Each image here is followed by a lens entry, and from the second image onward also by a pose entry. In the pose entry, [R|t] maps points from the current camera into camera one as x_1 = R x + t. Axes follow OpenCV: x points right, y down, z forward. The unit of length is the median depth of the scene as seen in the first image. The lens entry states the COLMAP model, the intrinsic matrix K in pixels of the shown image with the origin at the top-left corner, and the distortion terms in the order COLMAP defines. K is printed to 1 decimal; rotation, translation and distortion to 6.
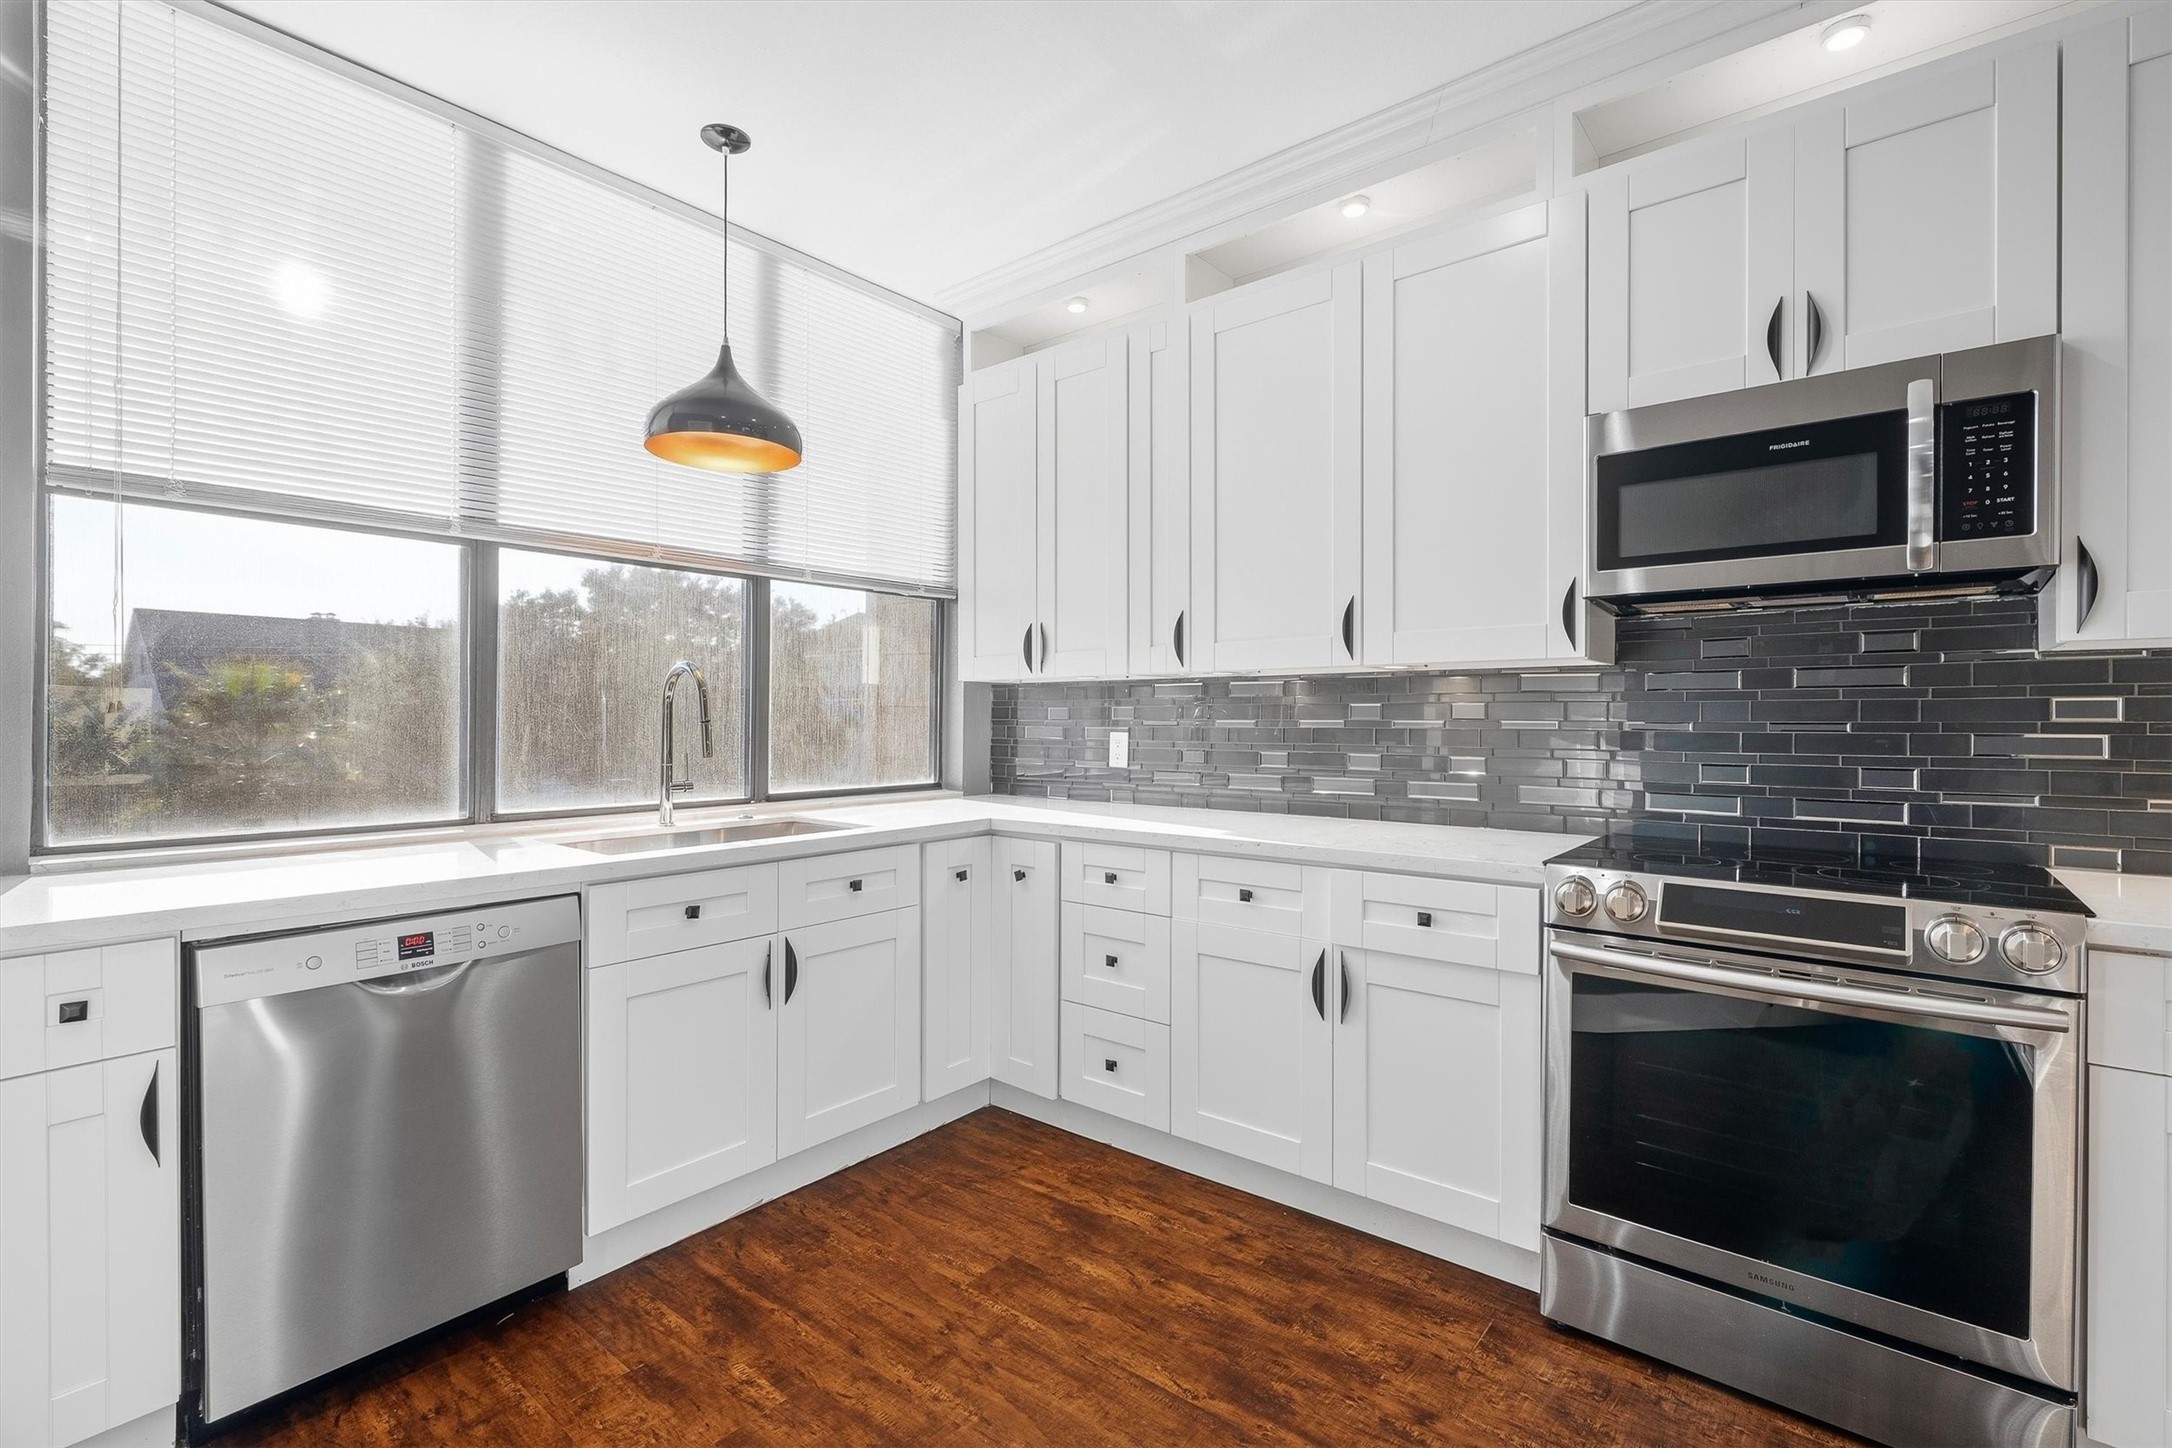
lens RADIAL K [[970.3, 0, 1089.8], [0, 970.3, 721.0], [0, 0, 1]] dist [-0.004422, 0.000422]
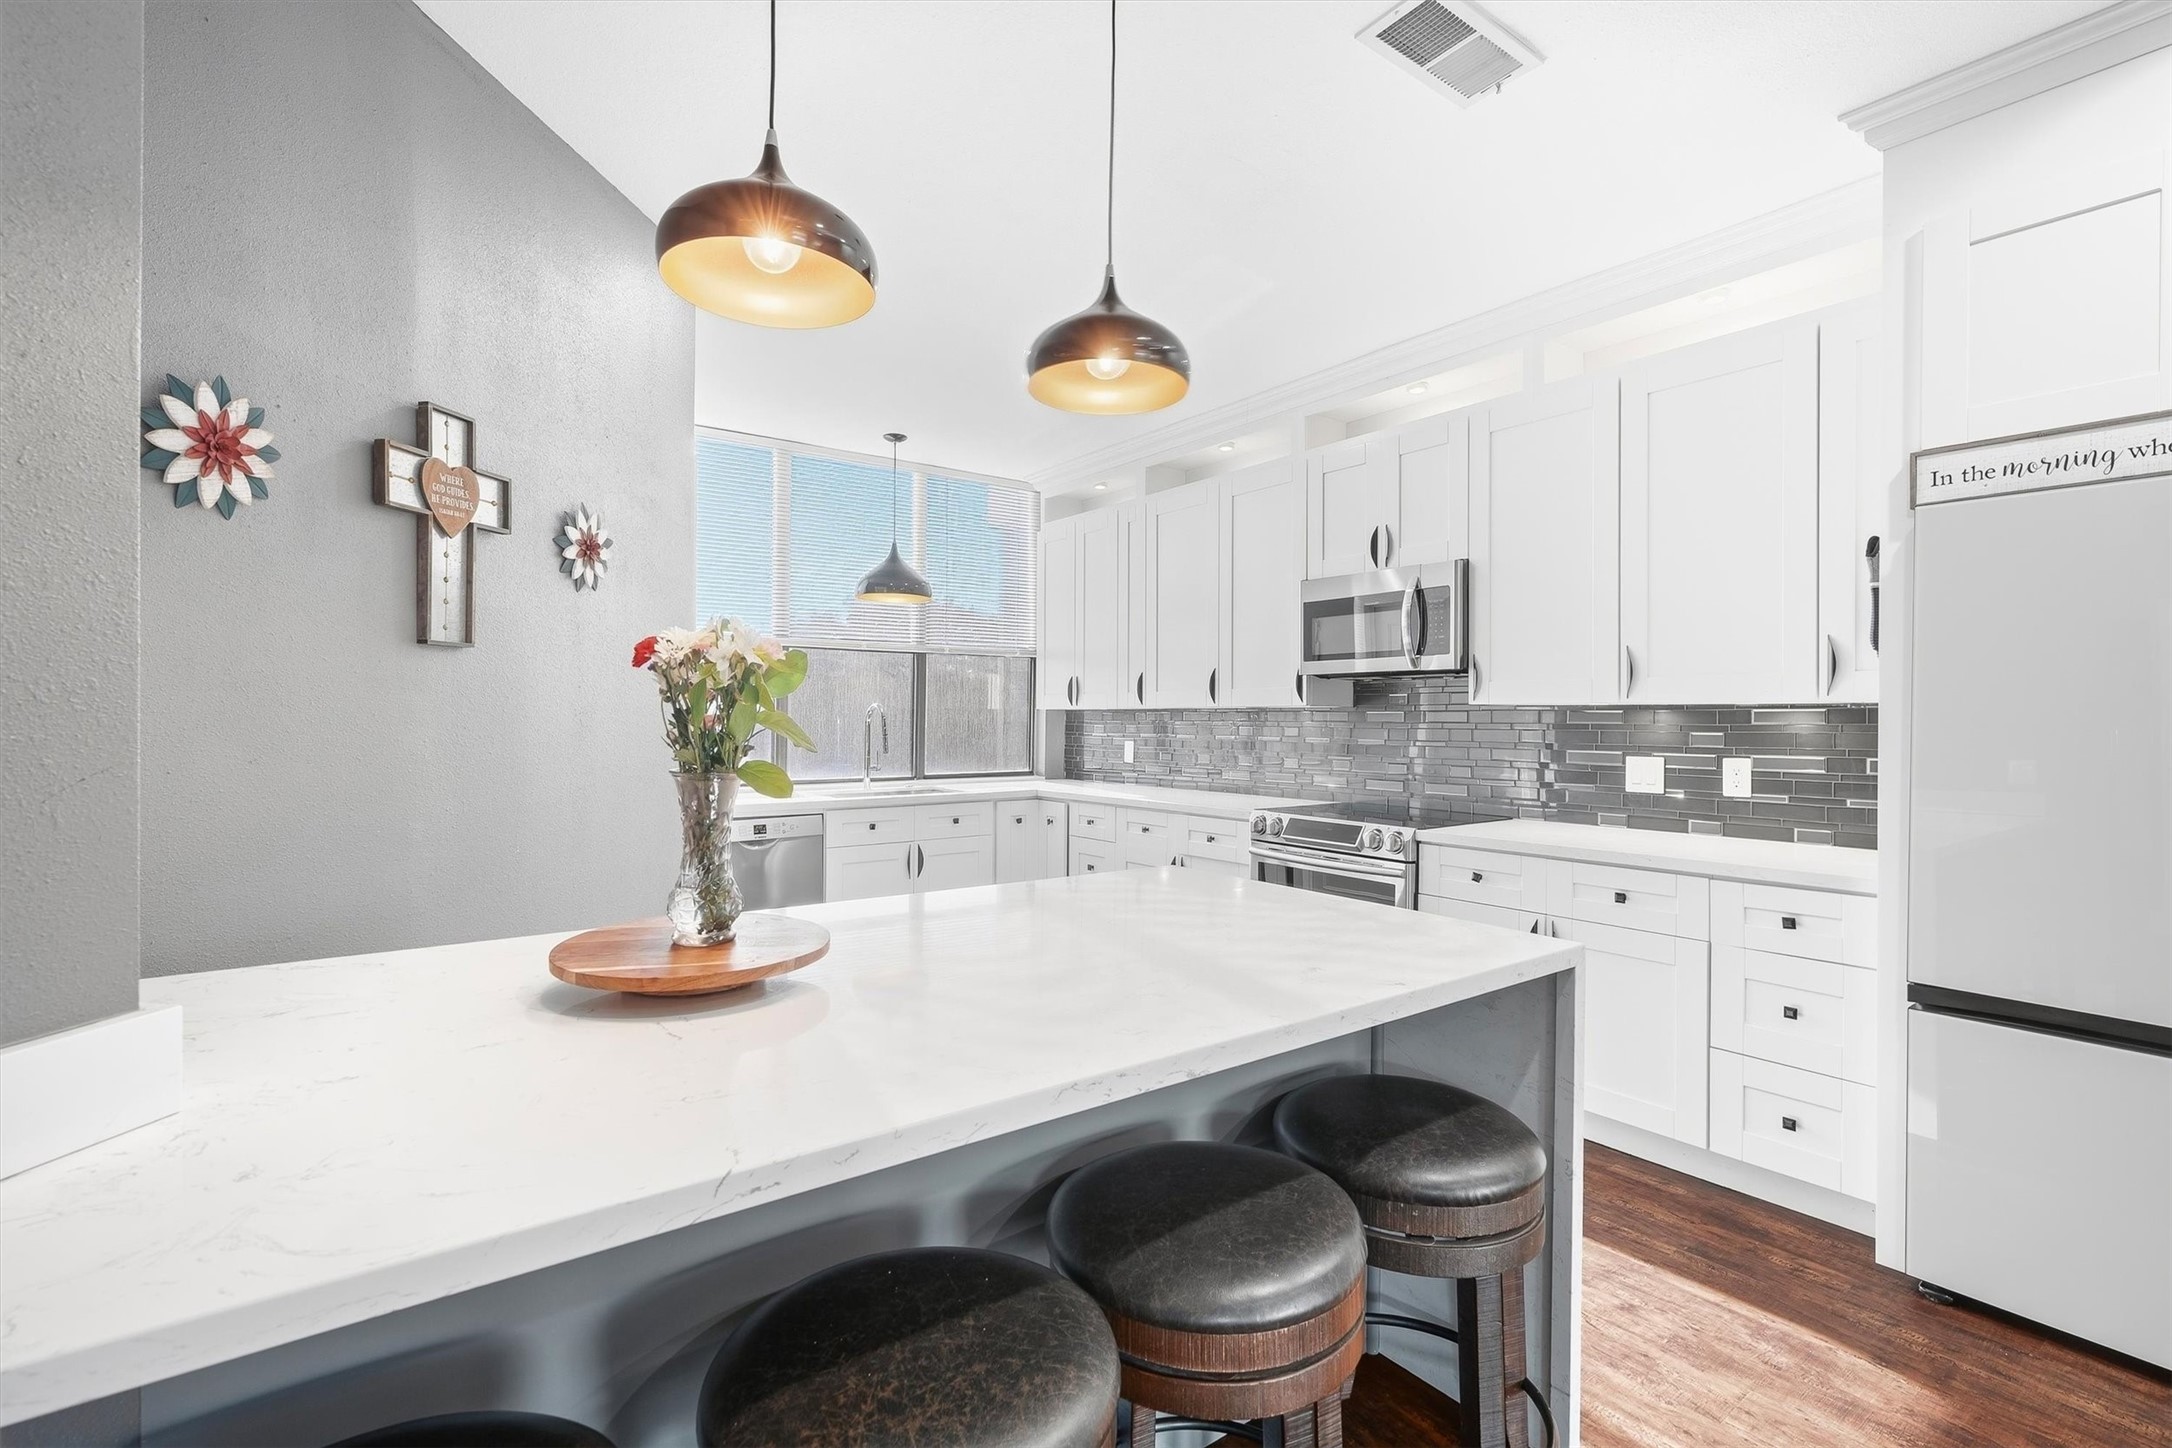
lens RADIAL K [[970.3, 0, 1089.8], [0, 970.3, 721.0], [0, 0, 1]] dist [-0.004422, 0.000422]
pose [[0.972650, 0.003490, -0.232248, 0.489695], [-0.003891, 0.999992, -0.001269, -0.028804], [0.232241, 0.002138, 0.972656, -0.856367]]
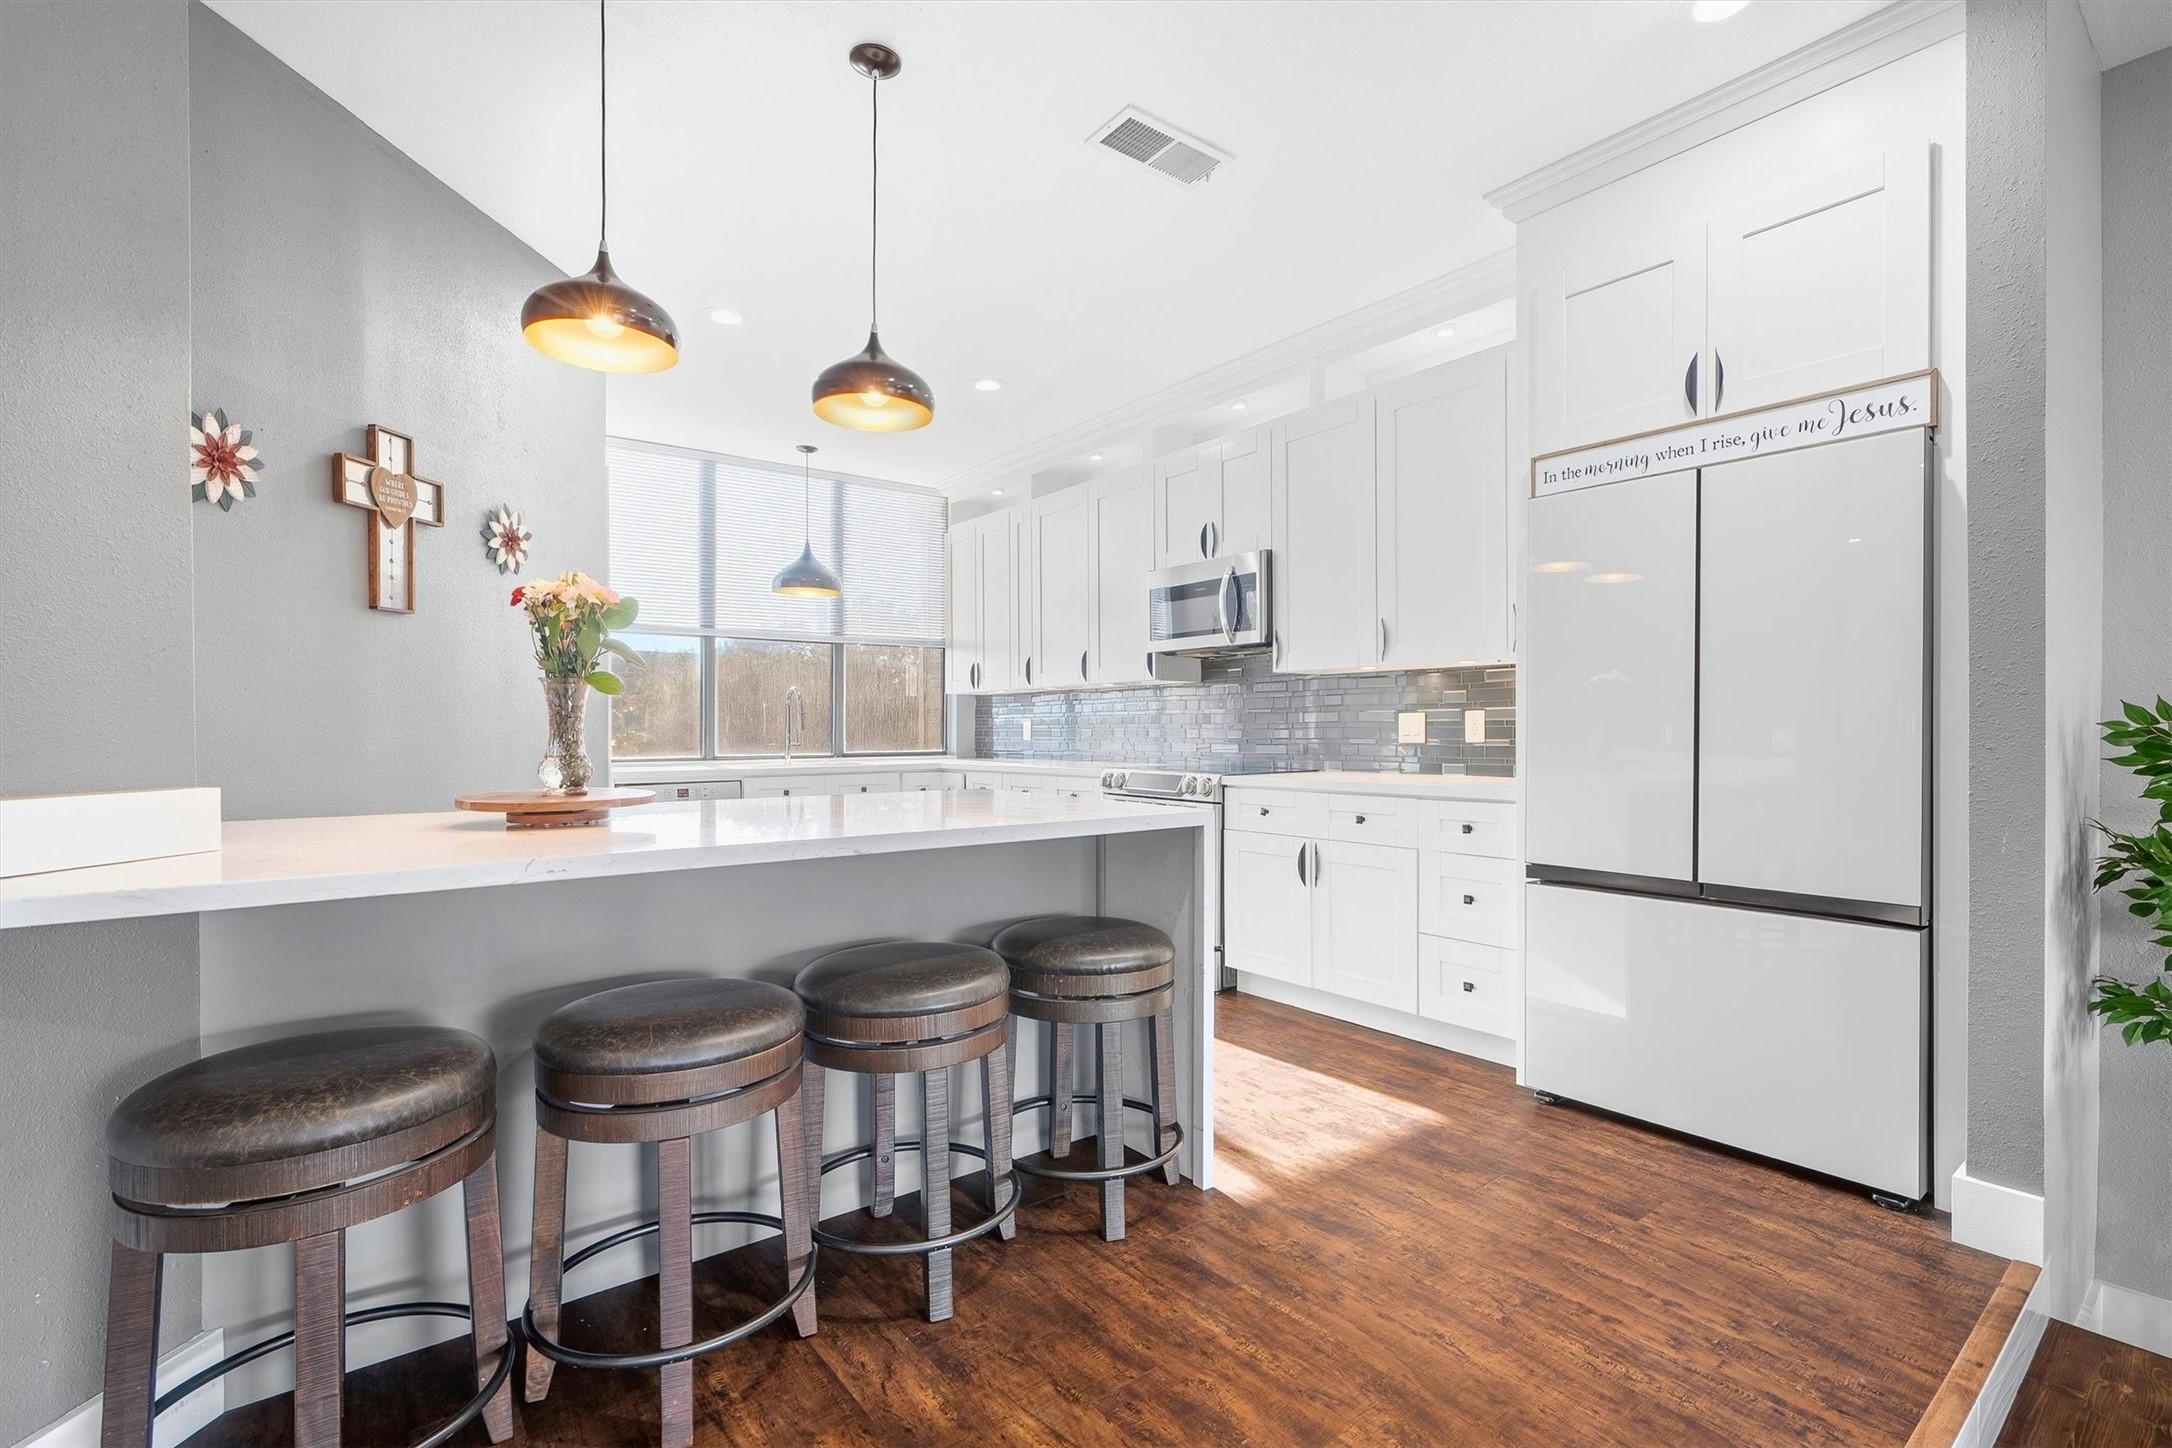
lens RADIAL K [[976.4, 0, 1086.6], [0, 976.4, 738.1], [0, 0, 1]] dist [0.000144, 0.000209]
pose [[0.976277, -0.004225, -0.216482, 0.758824], [0.005370, 0.999975, 0.004701, 0.049820], [0.216457, -0.005752, 0.976275, -1.080285]]
